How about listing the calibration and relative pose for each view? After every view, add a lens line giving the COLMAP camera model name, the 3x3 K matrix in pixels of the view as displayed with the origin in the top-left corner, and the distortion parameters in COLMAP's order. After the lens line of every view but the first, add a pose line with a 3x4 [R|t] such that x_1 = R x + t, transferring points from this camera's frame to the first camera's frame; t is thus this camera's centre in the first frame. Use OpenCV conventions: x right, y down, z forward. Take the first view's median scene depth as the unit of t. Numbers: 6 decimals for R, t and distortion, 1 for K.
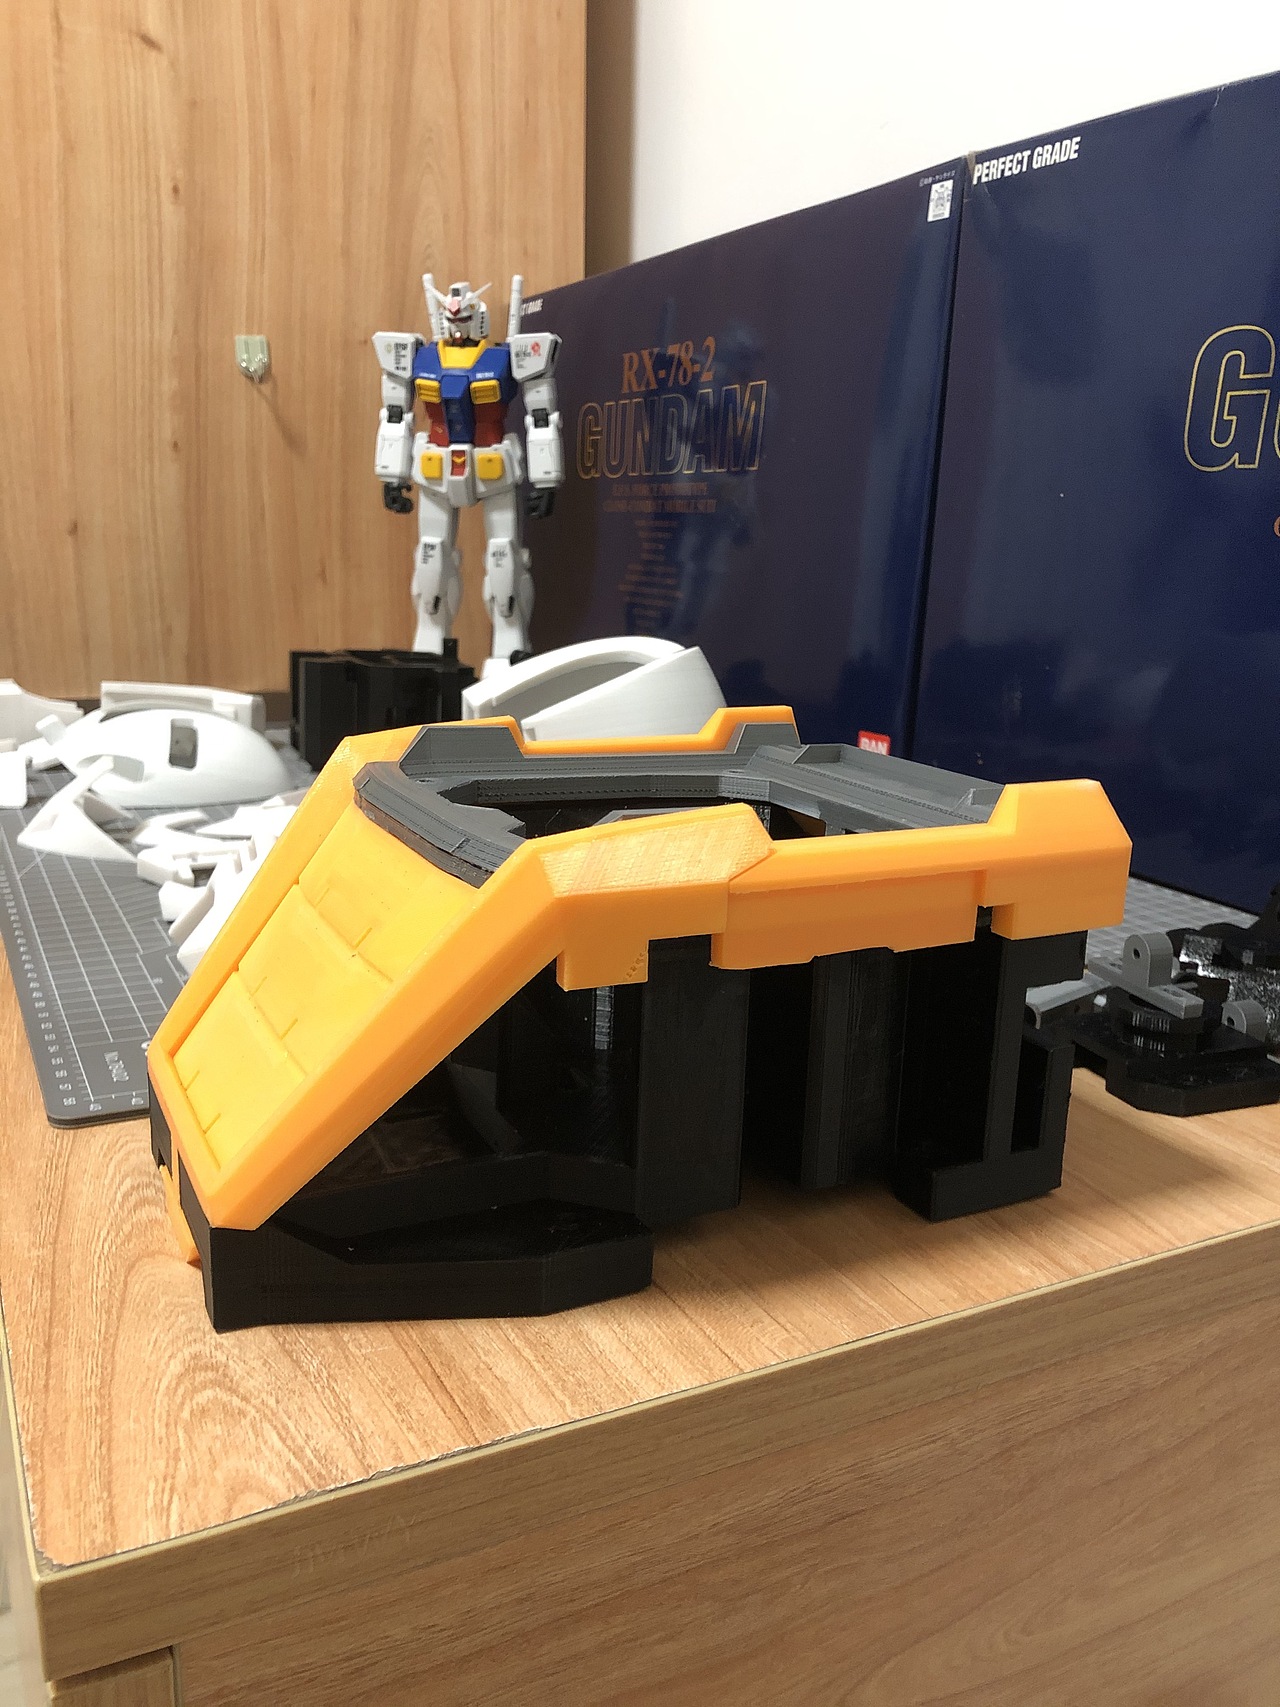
lens RADIAL K [[1405.5, 0, 654.0], [0, 1405.5, 858.4], [0, 0, 1]] dist [0.004486, 0.009965]
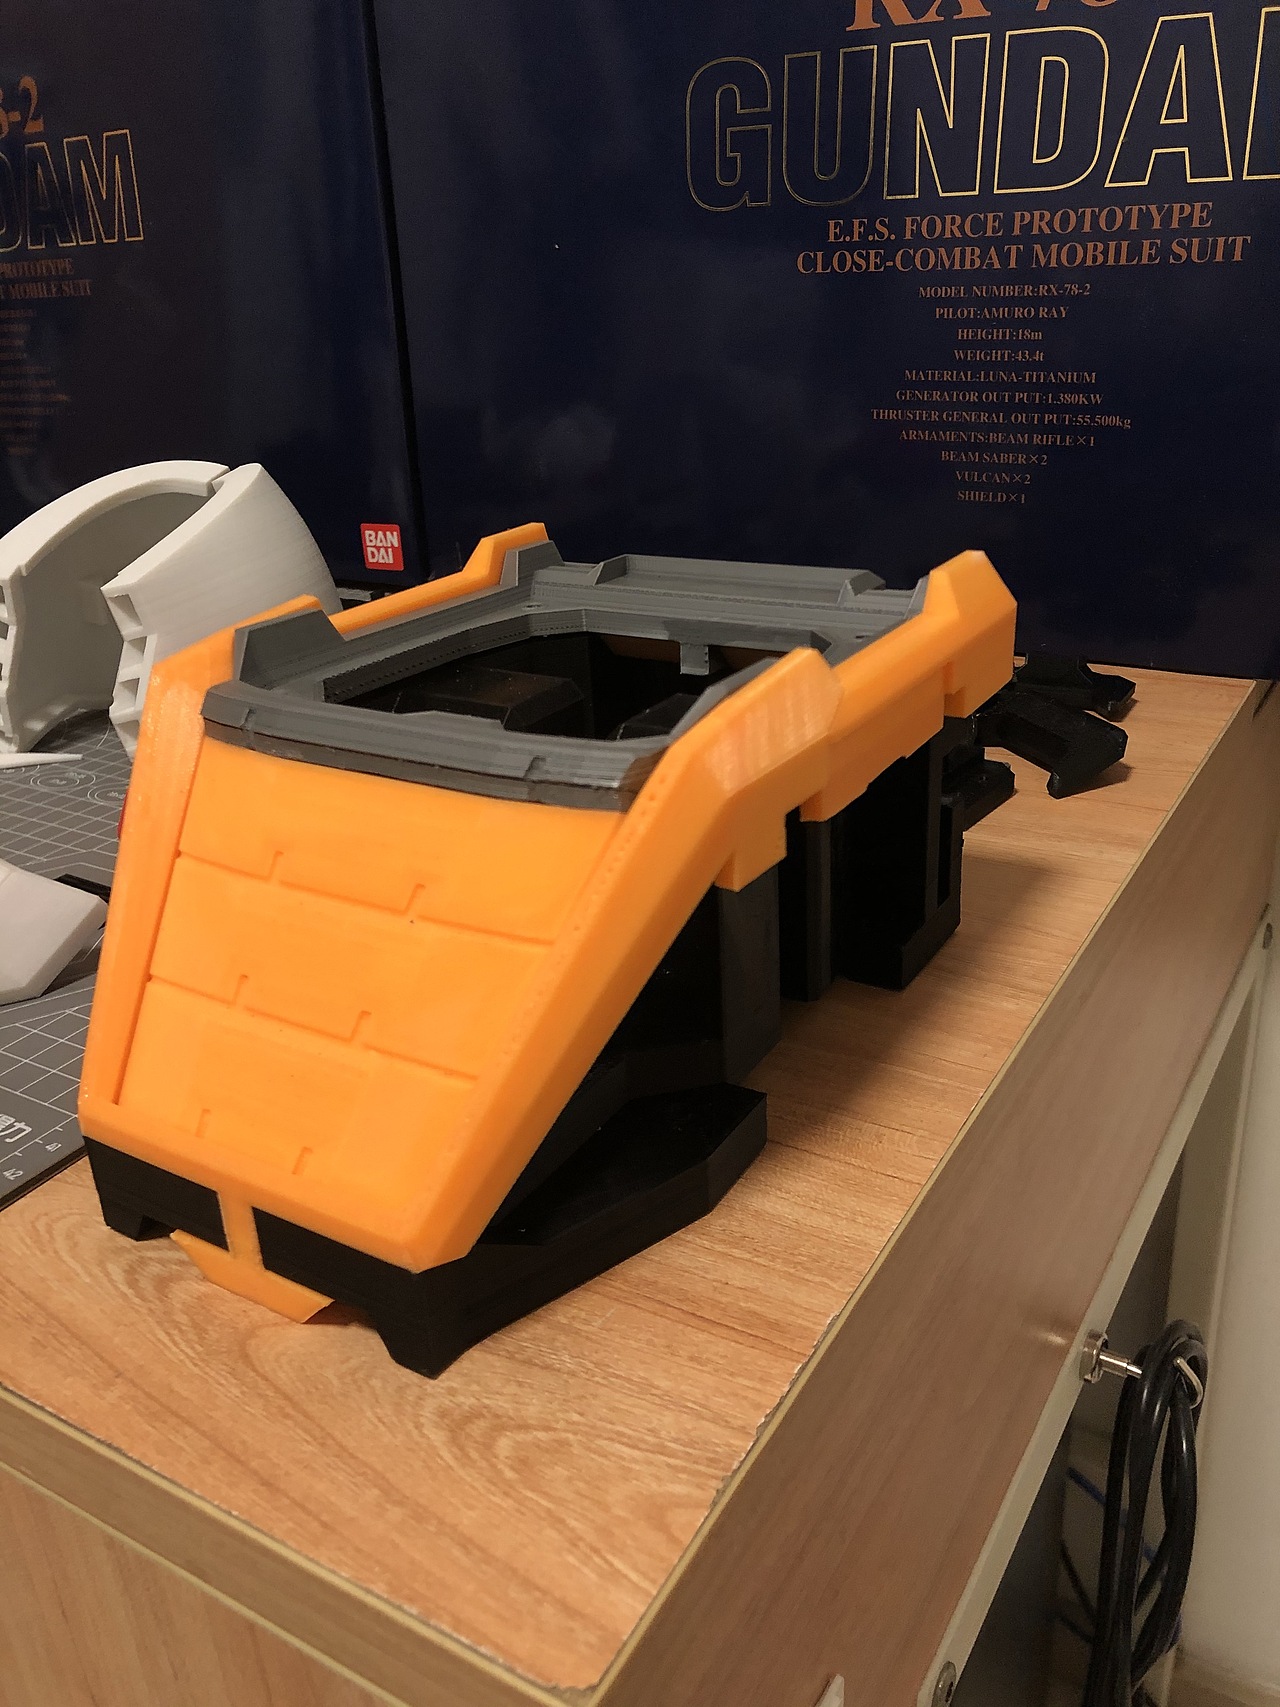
lens RADIAL K [[1388.3, 0, 640.0], [0, 1388.3, 853.5], [0, 0, 1]] dist [0.009338, -0.004499]
pose [[0.851373, -0.284453, 0.440738, -0.199938], [0.203696, 0.953546, 0.221939, -0.057291], [-0.483395, -0.099177, 0.869766, 0.089226]]
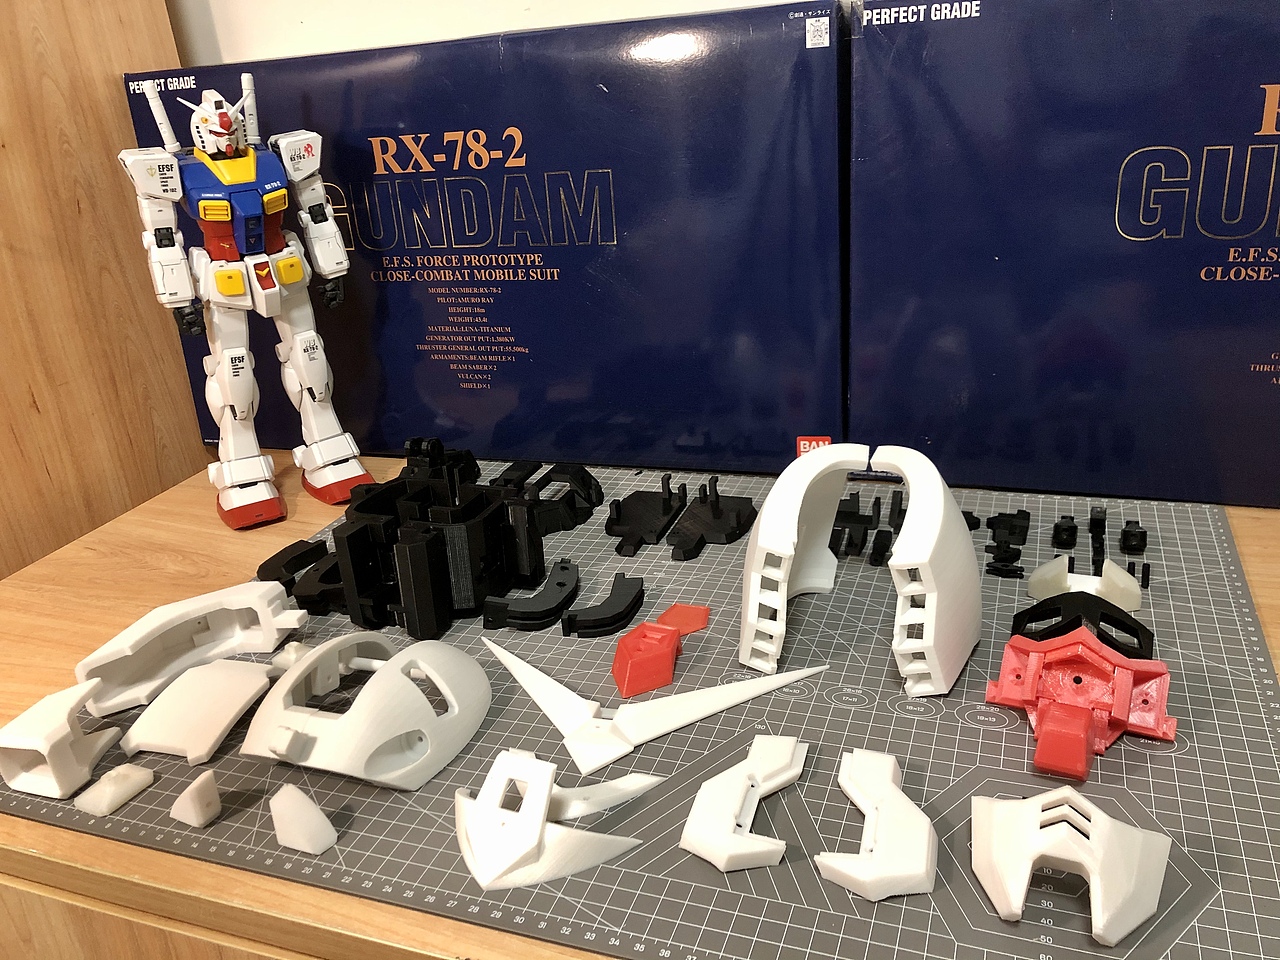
lens RADIAL K [[1033.0, 0, 645.7], [0, 1033.0, 474.0], [0, 0, 1]] dist [0.009456, 0.005212]
pose [[0.734764, -0.343731, 0.584783, -0.639020], [0.263356, 0.939031, 0.221054, -0.366664], [-0.625113, -0.008416, 0.780489, 0.392157]]
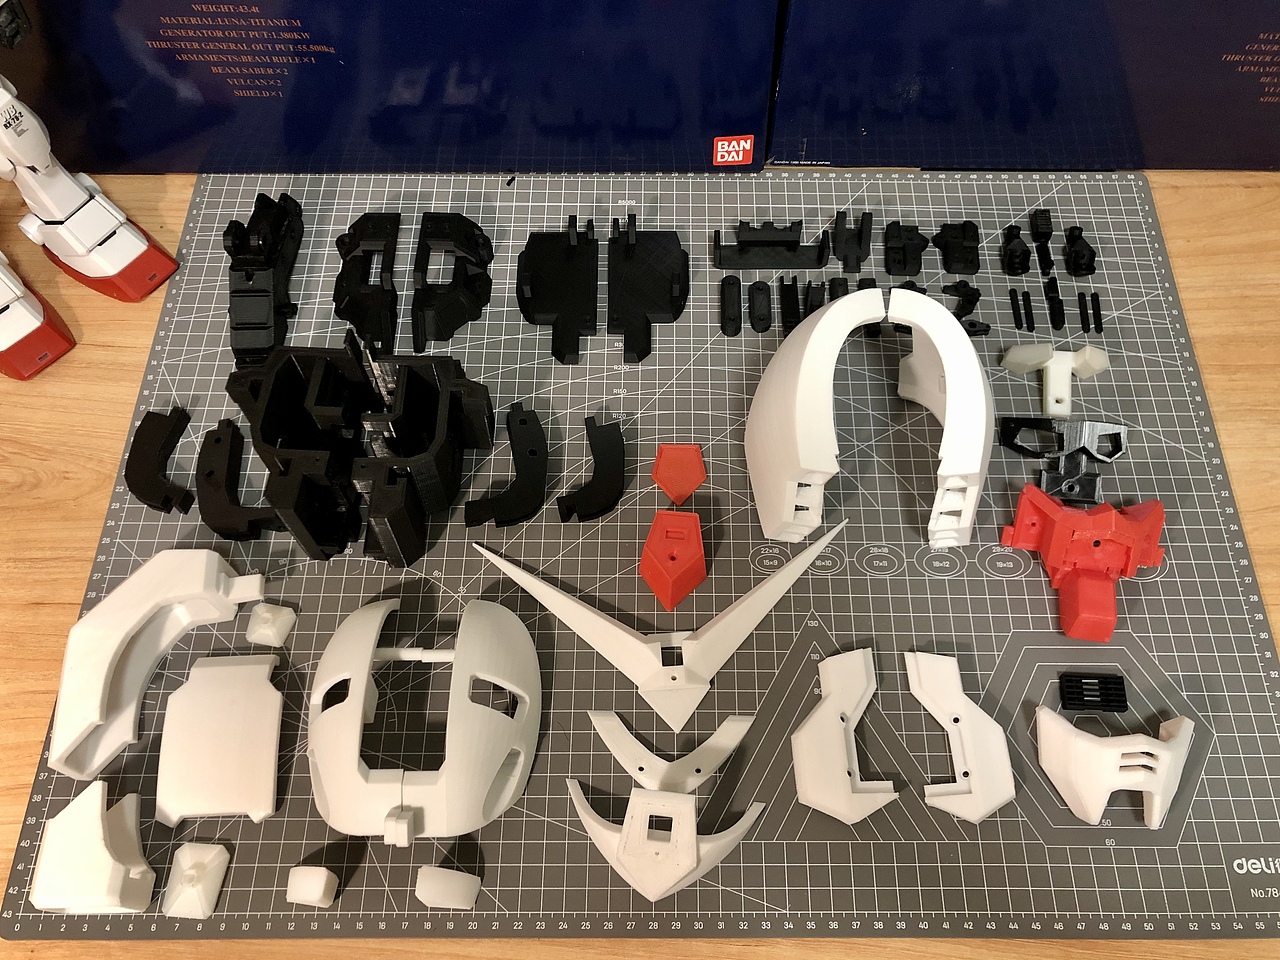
lens RADIAL K [[1041.1, 0, 669.8], [0, 1041.1, 476.9], [0, 0, 1]] dist [0.009338, -0.004499]
pose [[0.463448, -0.799463, 0.382198, -0.463843], [0.218703, 0.521168, 0.824957, -0.745920], [-0.858711, -0.298736, 0.416379, 0.725687]]
